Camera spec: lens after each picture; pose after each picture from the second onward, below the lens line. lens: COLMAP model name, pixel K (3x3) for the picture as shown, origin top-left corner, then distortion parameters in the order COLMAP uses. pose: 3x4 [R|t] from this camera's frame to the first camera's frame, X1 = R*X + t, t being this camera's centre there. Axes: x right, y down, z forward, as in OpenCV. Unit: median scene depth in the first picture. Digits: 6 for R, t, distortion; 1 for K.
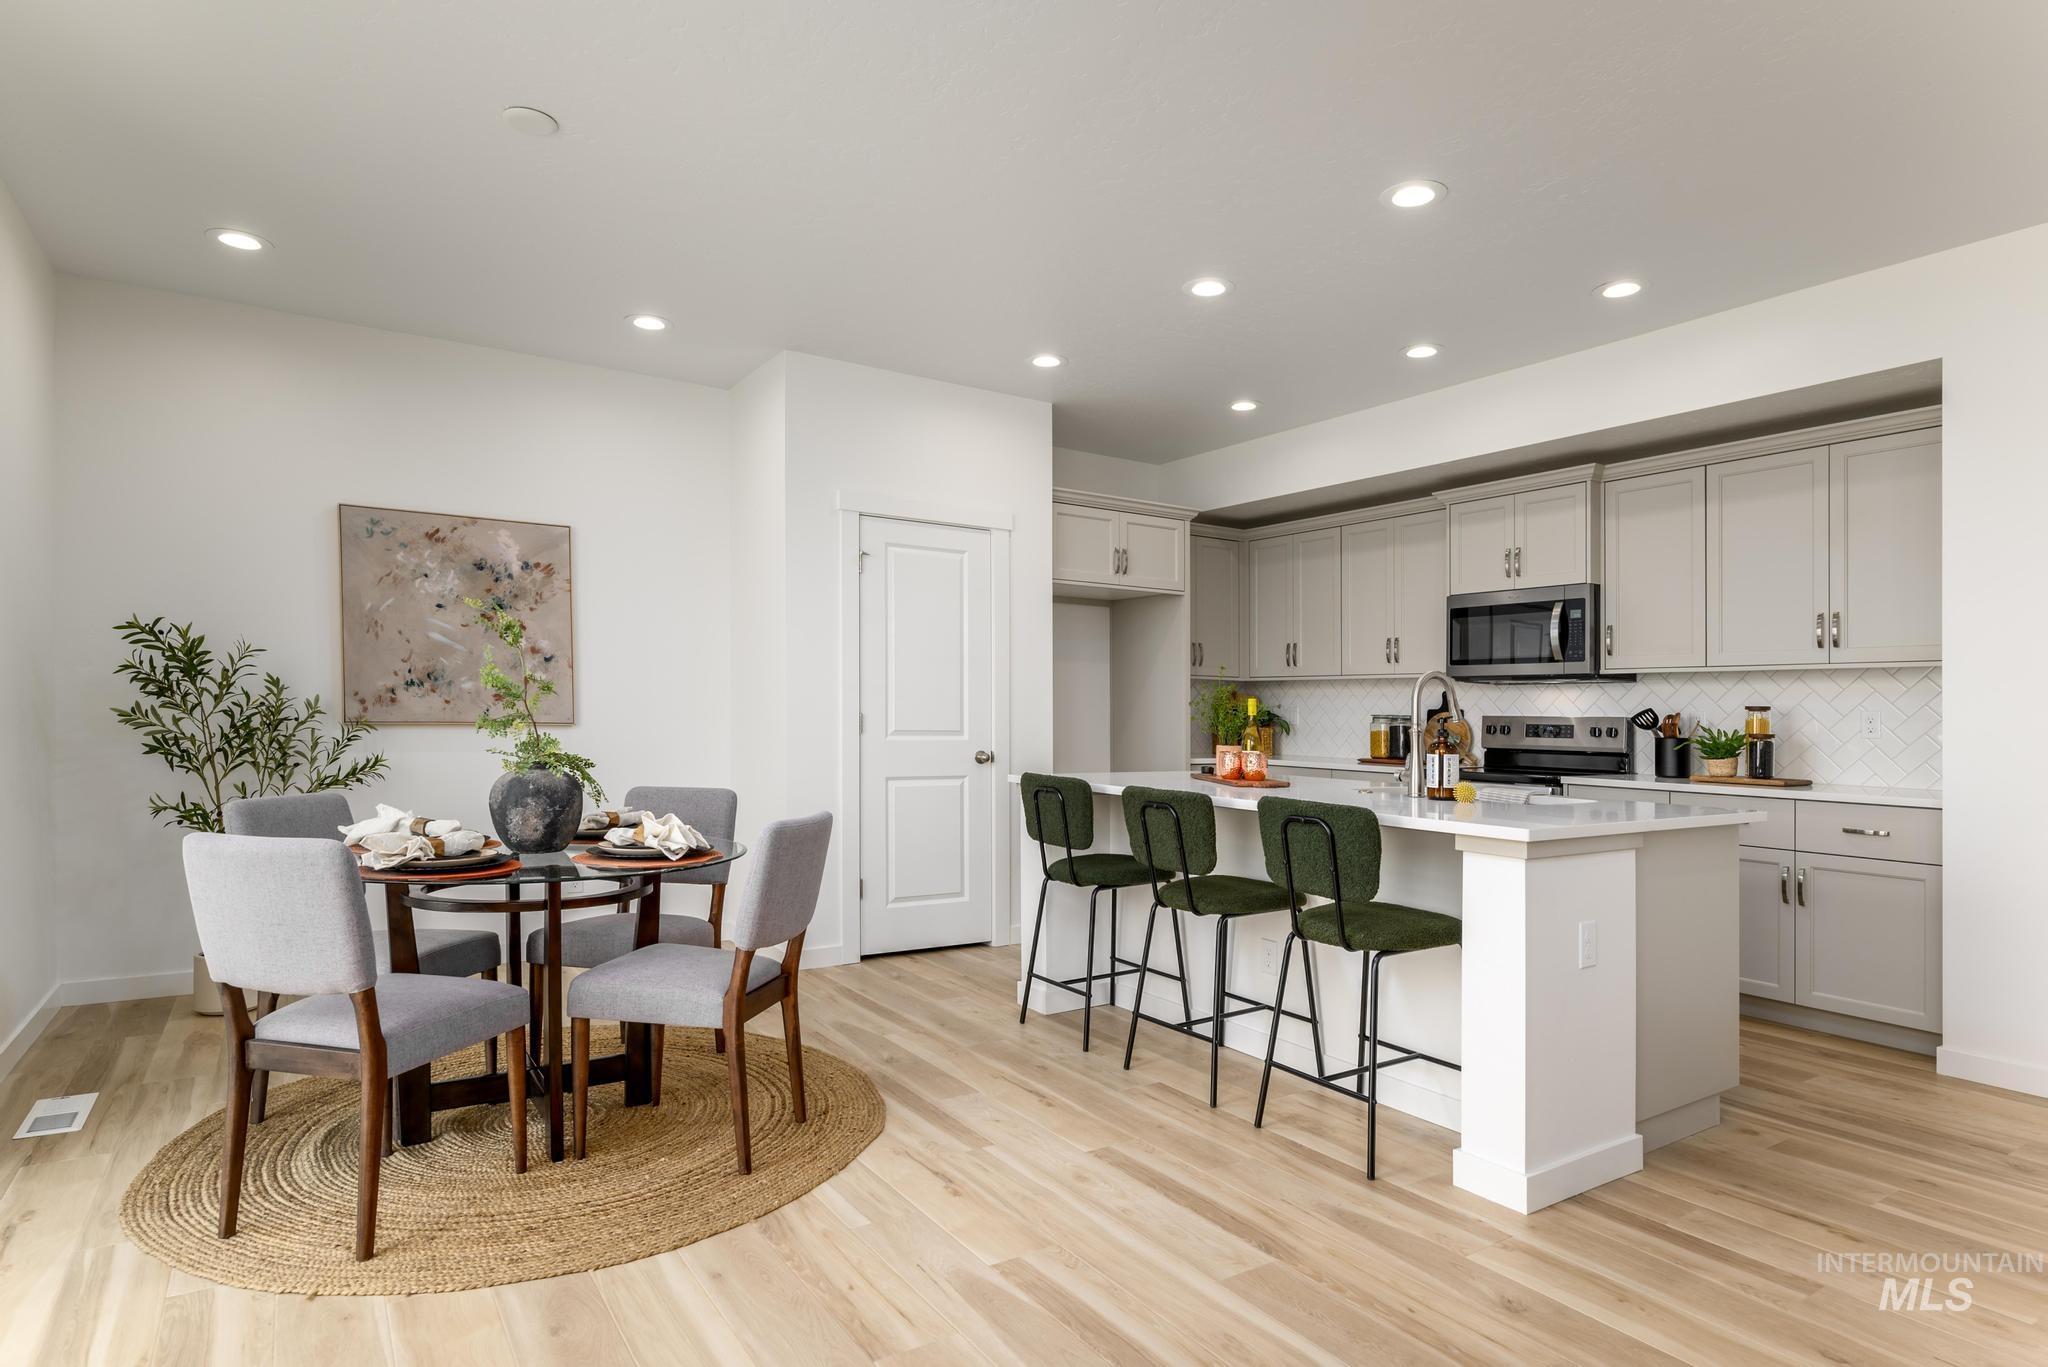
lens RADIAL K [[1105.1, 0, 1008.4], [0, 1105.1, 702.5], [0, 0, 1]] dist [-0.001656, 0.000004]
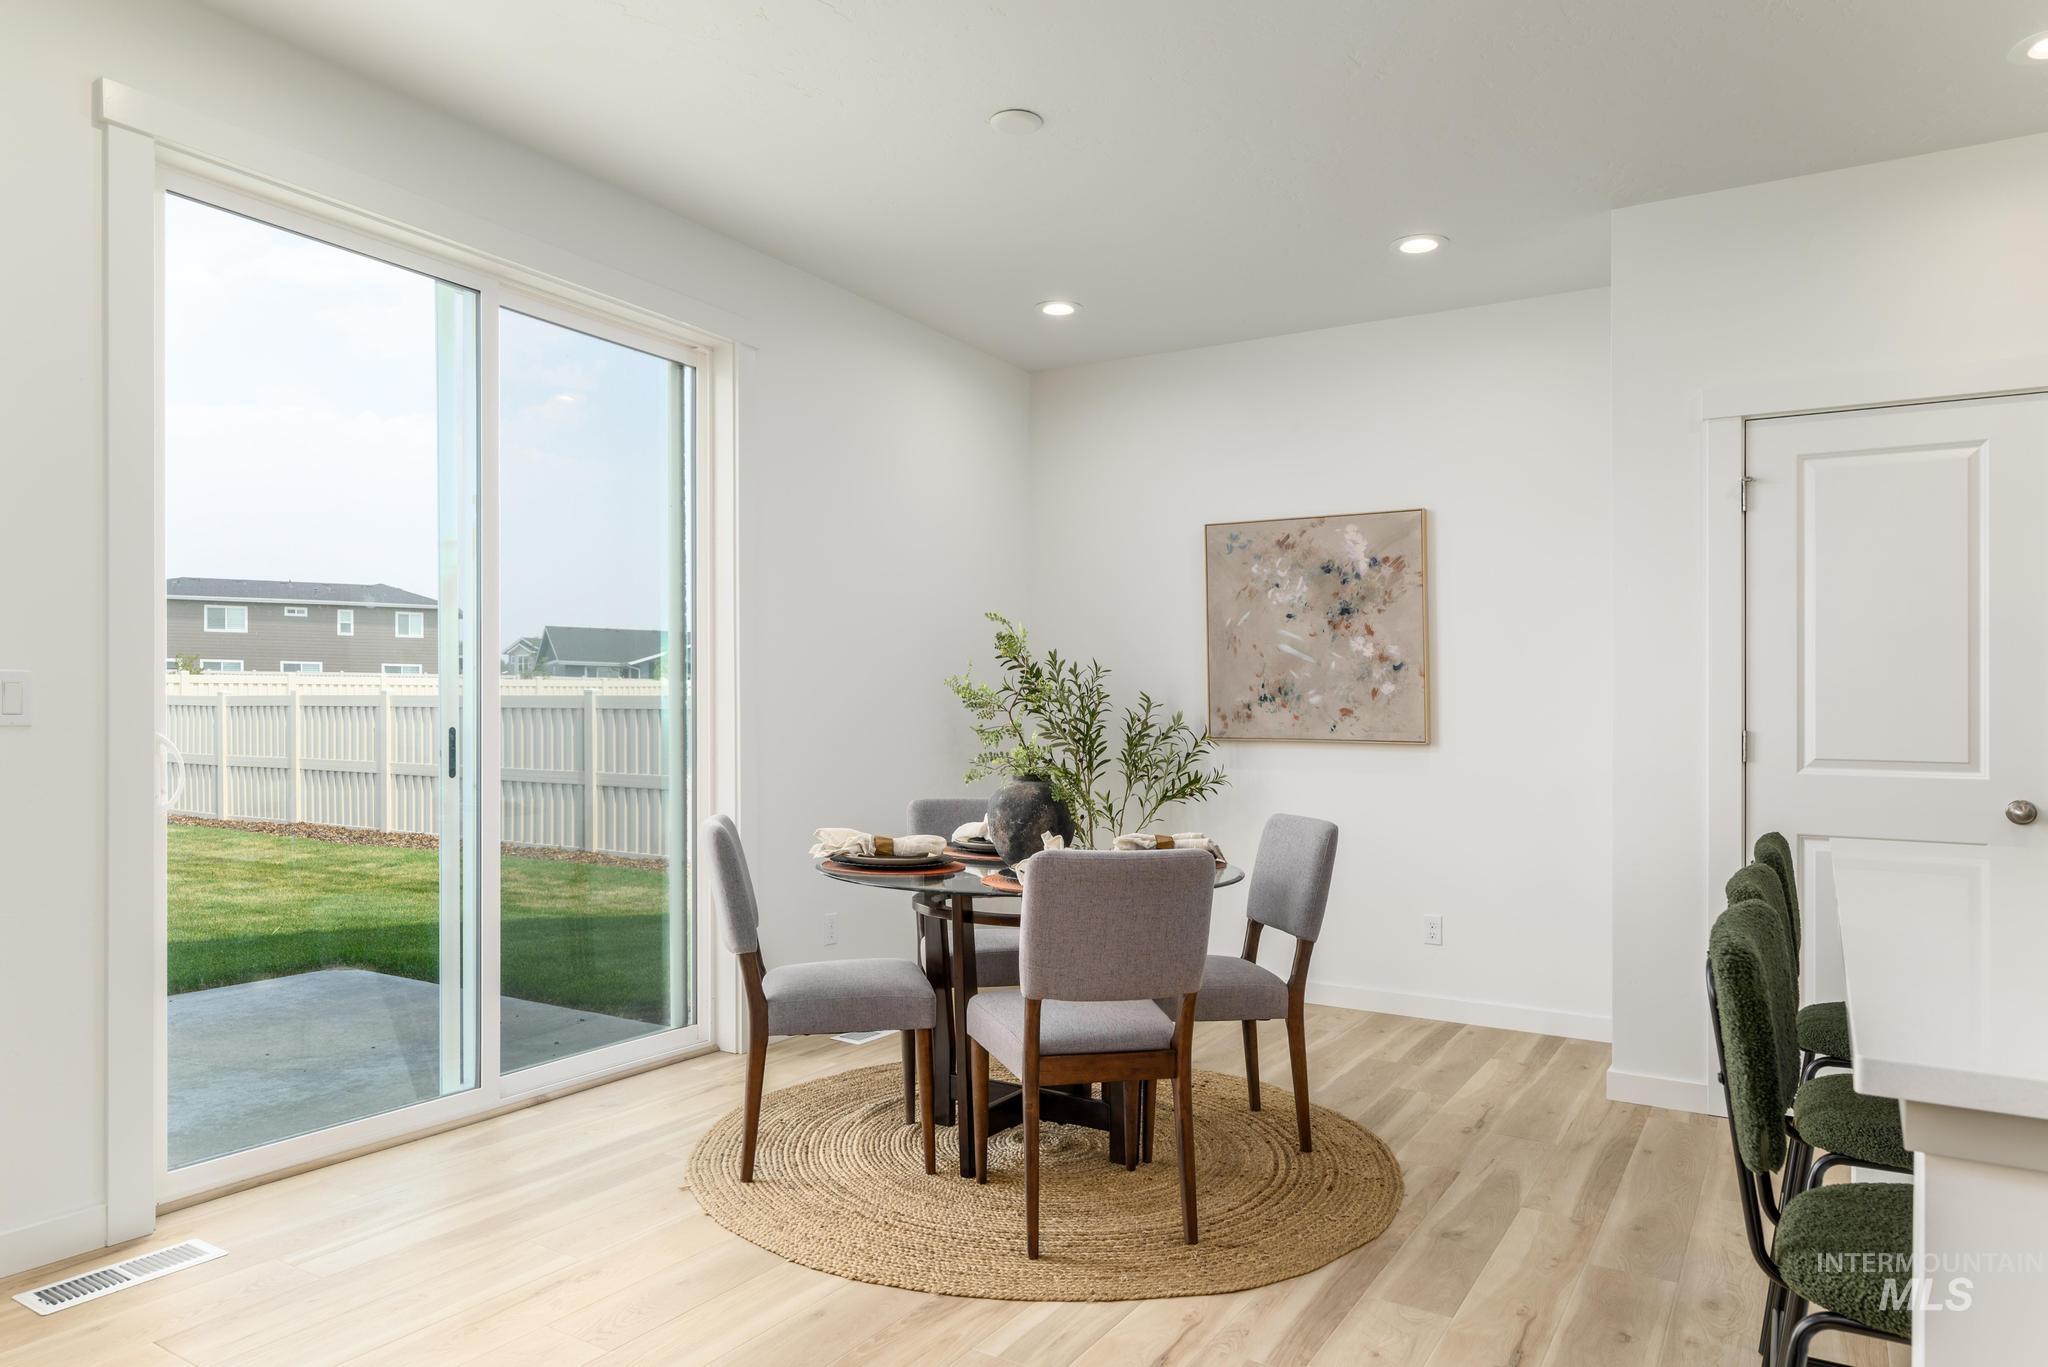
lens RADIAL K [[1272.2, 0, 1018.3], [0, 1272.2, 731.9], [0, 0, 1]] dist [-0.001241, 0.001017]
pose [[0.436693, 0.001205, -0.899610, 0.373021], [0.000994, 0.999998, 0.001822, 0.009722], [0.899610, -0.001690, 0.436690, 0.324079]]
